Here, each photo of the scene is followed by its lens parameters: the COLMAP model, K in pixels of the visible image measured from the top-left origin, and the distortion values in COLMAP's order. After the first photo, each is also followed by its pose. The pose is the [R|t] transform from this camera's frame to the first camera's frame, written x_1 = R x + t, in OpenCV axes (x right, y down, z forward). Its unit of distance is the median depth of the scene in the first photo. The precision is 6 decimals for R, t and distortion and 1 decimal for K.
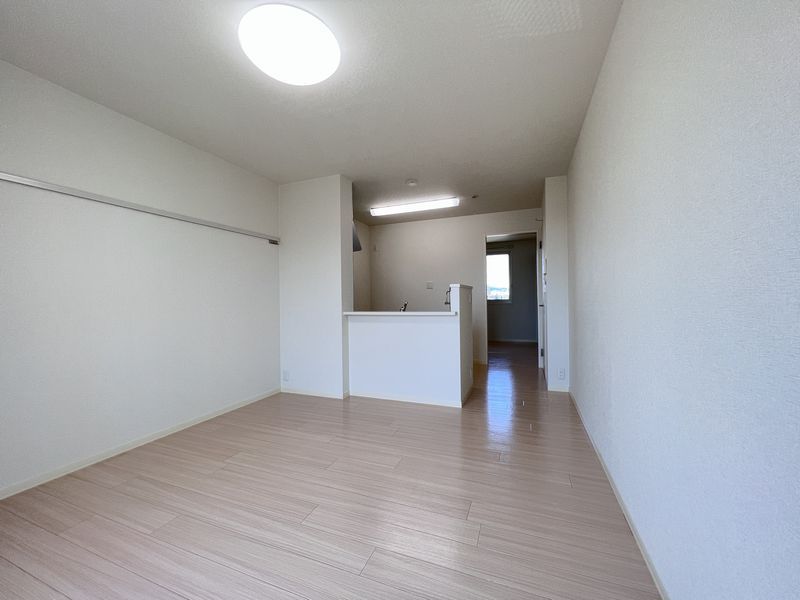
lens RADIAL K [[326.2, 0, 400.0], [0, 326.2, 300.0], [0, 0, 1]] dist [-0.003207, -0.000164]
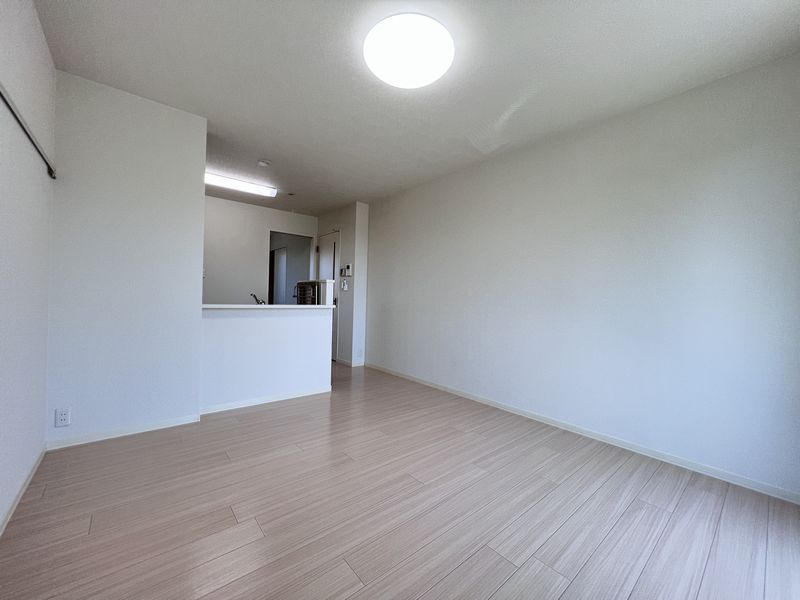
lens RADIAL K [[326.2, 0, 400.0], [0, 326.2, 300.0], [0, 0, 1]] dist [-0.003207, -0.000164]
pose [[0.447529, 0.023648, 0.893957, -0.733984], [-0.045646, 0.998951, -0.003575, 0.009340], [-0.893104, -0.039206, 0.448139, 0.295716]]
